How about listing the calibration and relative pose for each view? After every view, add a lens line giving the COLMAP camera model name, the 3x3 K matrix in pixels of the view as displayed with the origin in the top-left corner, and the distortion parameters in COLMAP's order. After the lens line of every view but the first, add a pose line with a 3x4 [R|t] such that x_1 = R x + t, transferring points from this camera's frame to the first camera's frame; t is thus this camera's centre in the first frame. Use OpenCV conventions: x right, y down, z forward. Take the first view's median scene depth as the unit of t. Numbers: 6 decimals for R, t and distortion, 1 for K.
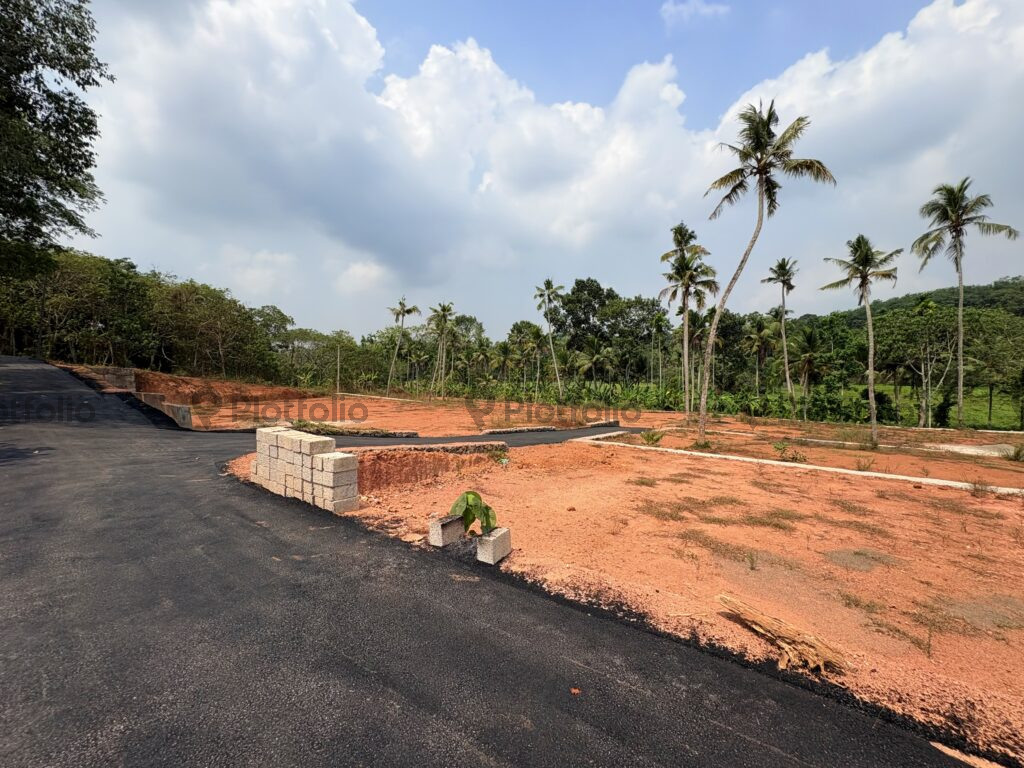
lens RADIAL K [[408.0, 0, 511.1], [0, 408.0, 382.9], [0, 0, 1]] dist [0.001417, 0.000356]
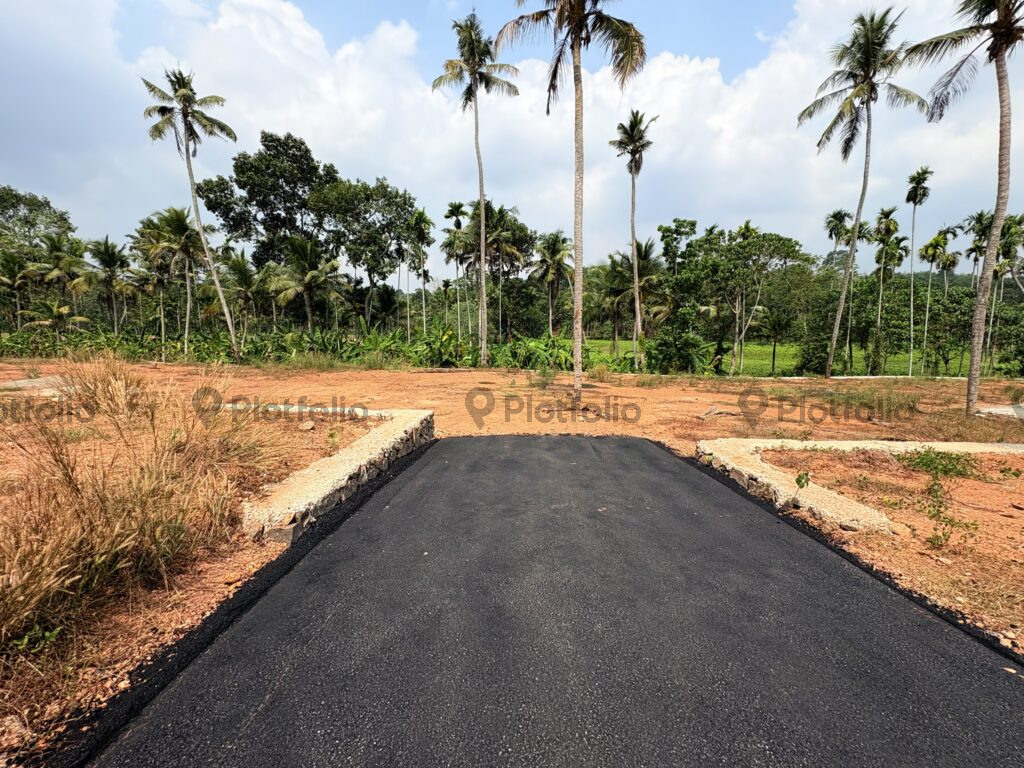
lens RADIAL K [[408.0, 0, 511.1], [0, 408.0, 382.9], [0, 0, 1]] dist [0.001417, 0.000356]
pose [[0.791674, -0.060682, 0.607922, 0.077880], [-0.001548, 0.994852, 0.101322, 0.024470], [-0.610941, -0.081155, 0.787505, 0.383370]]
